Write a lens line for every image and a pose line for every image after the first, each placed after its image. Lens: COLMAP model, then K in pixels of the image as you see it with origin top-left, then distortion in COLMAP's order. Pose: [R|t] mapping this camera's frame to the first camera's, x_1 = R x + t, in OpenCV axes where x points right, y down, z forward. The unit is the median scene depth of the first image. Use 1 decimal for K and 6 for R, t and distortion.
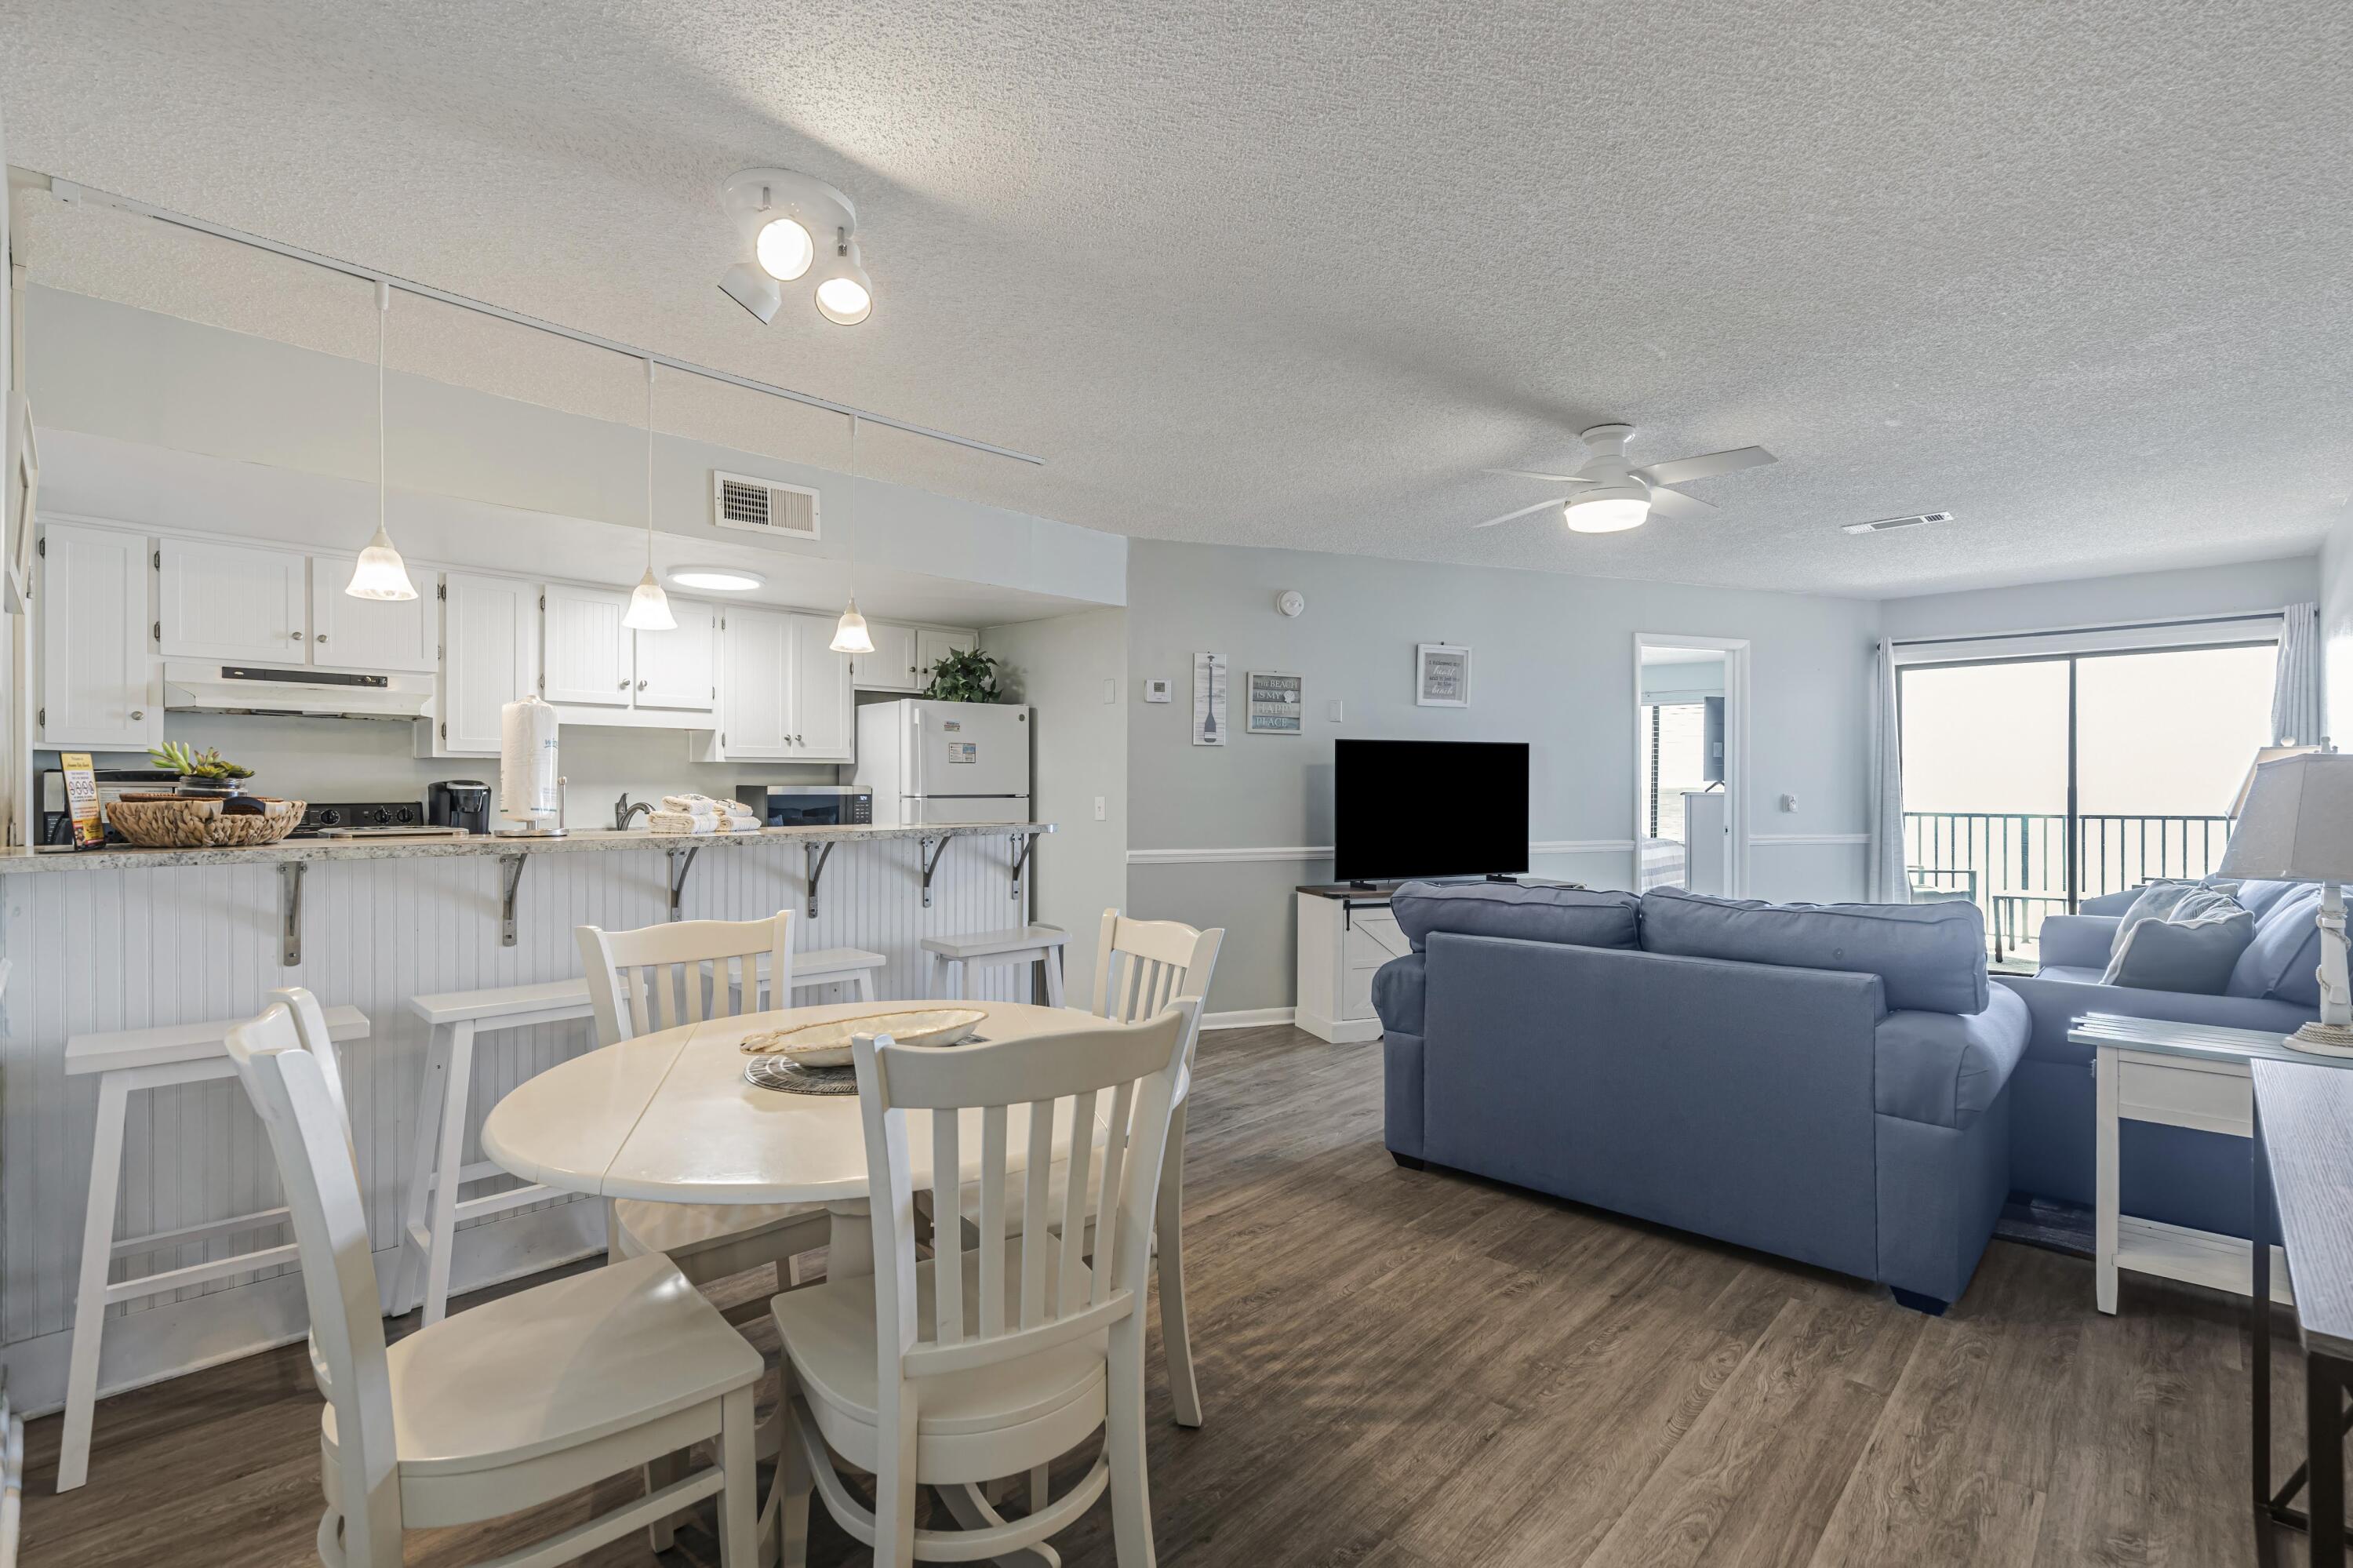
lens RADIAL K [[1072.1, 0, 1184.8], [0, 1072.1, 786.9], [0, 0, 1]] dist [-0.004344, 0.000995]
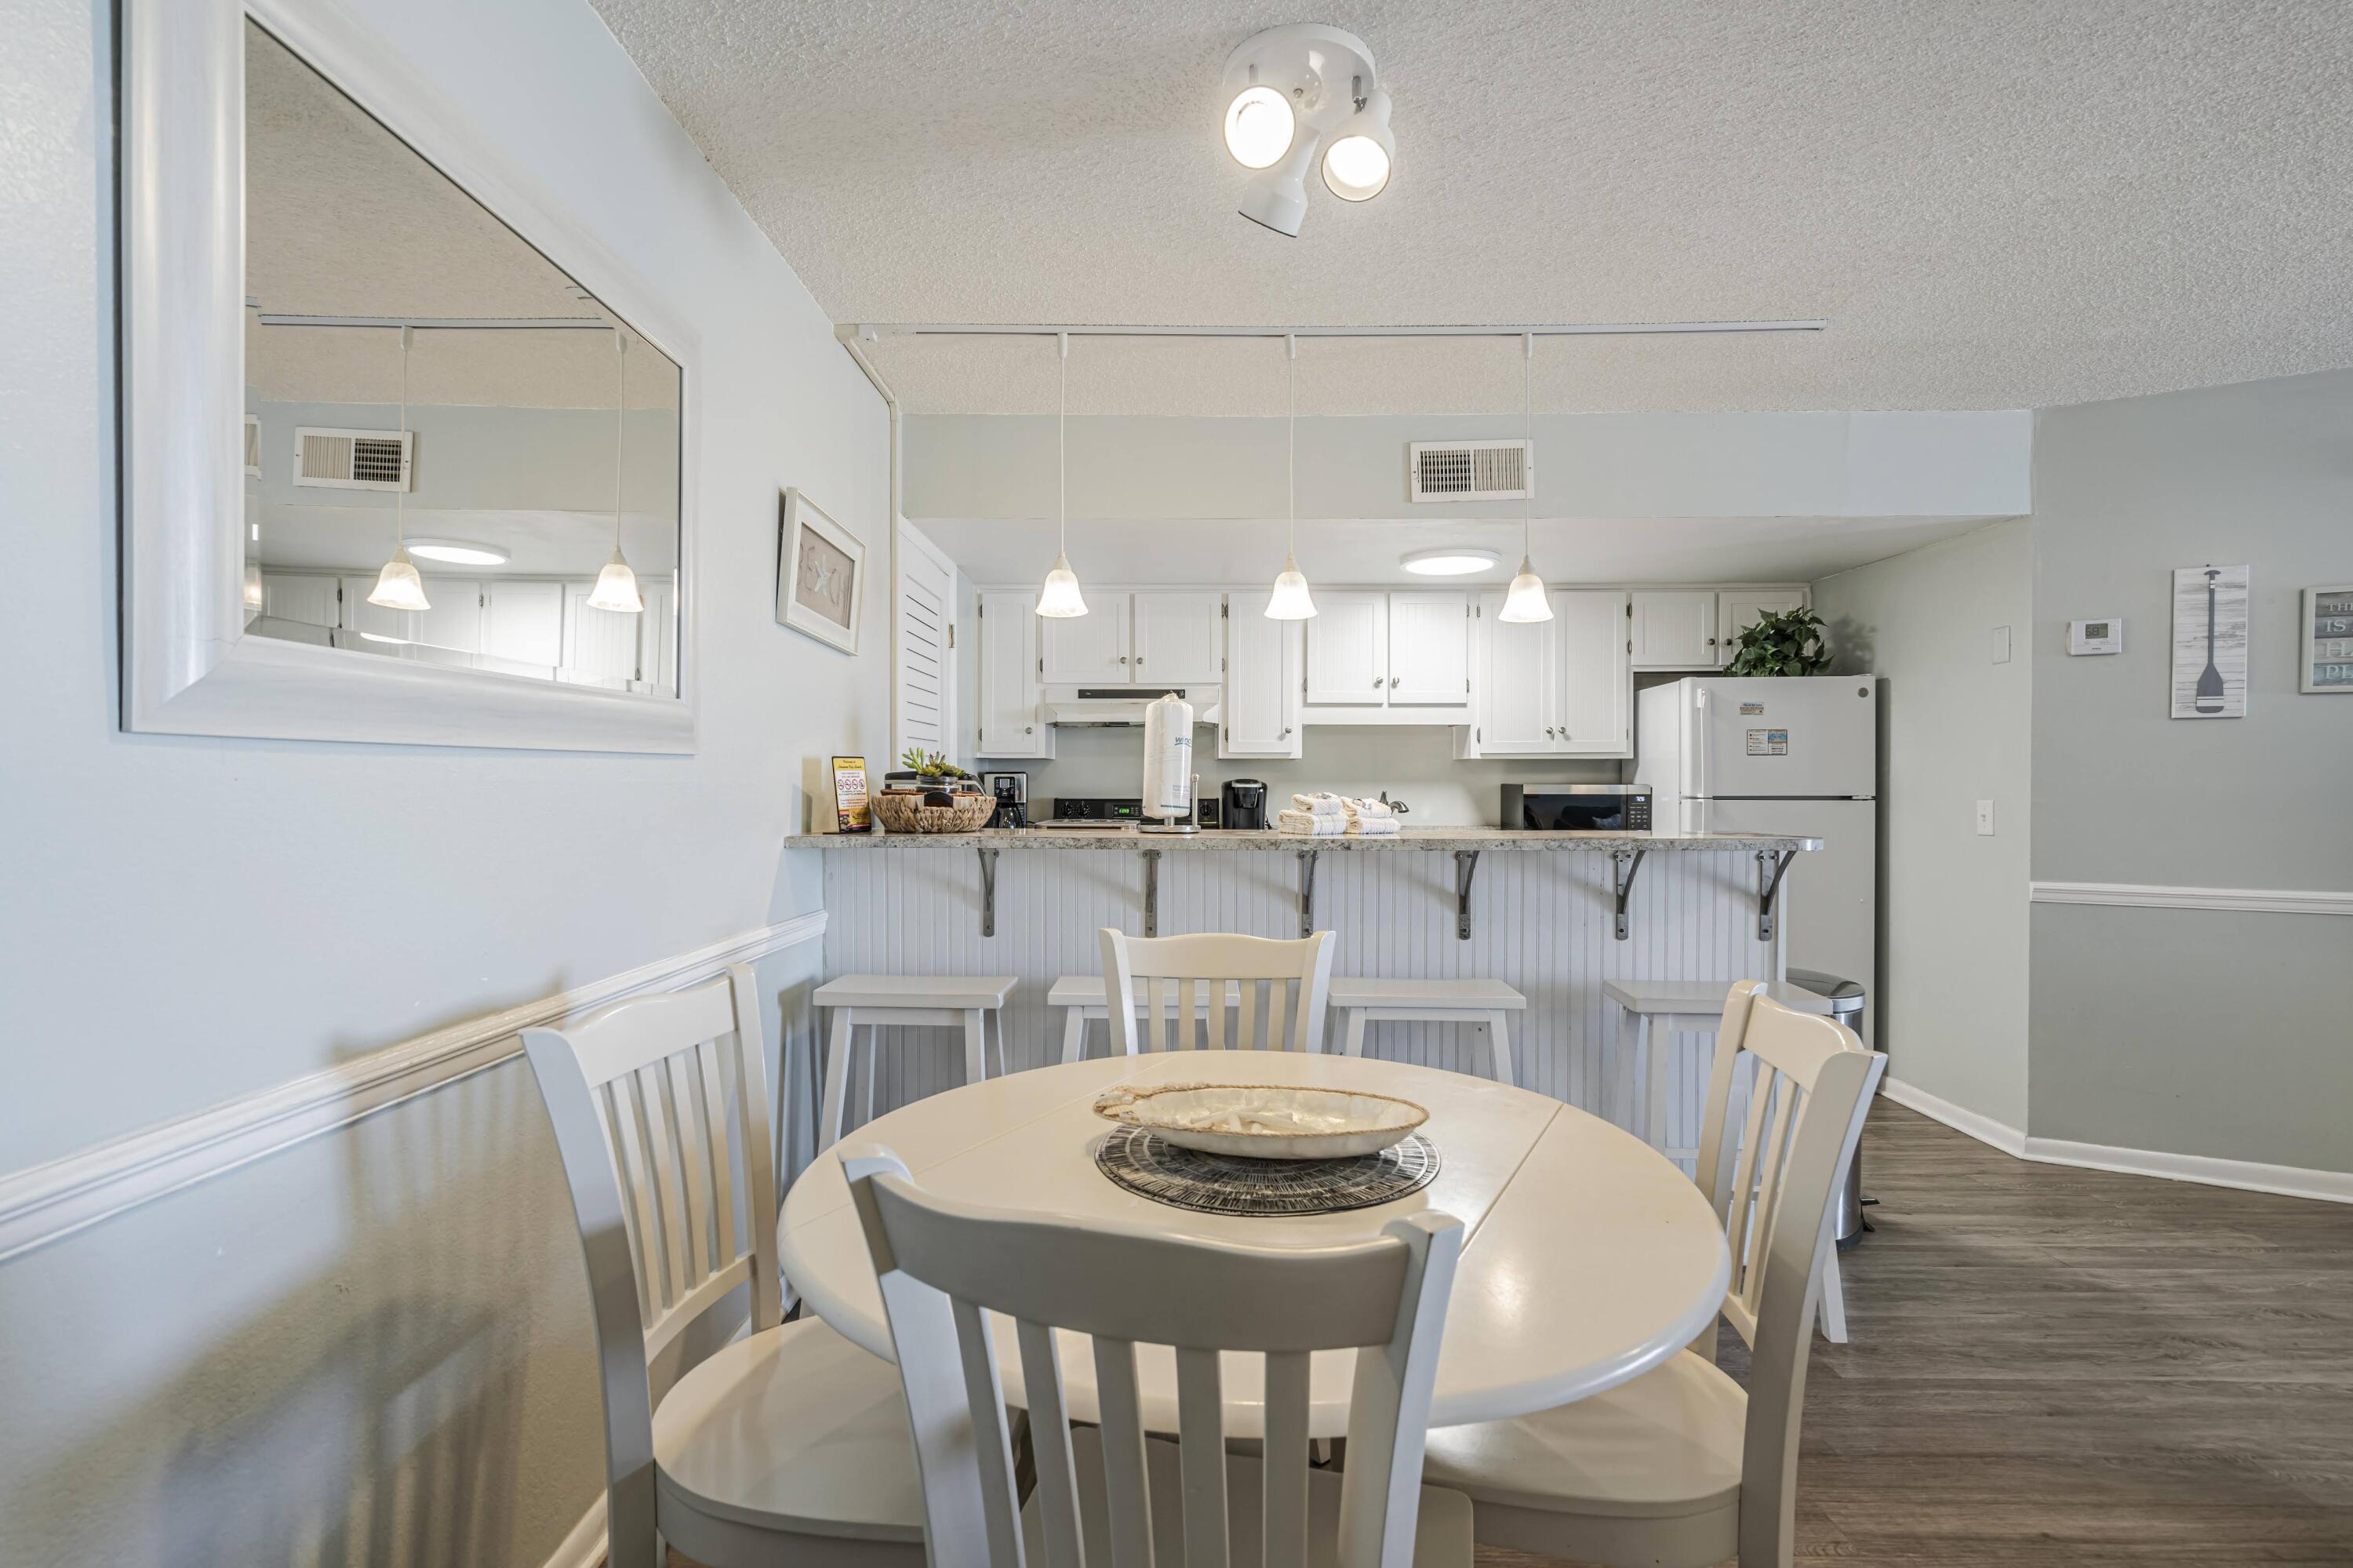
lens RADIAL K [[1072.1, 0, 1170.8], [0, 1072.1, 788.2], [0, 0, 1]] dist [-0.004344, 0.000995]
pose [[0.675578, 0.002123, -0.737285, 0.093593], [-0.001504, 0.999998, 0.001501, 0.001516], [0.737287, 0.000095, 0.675580, 0.199750]]
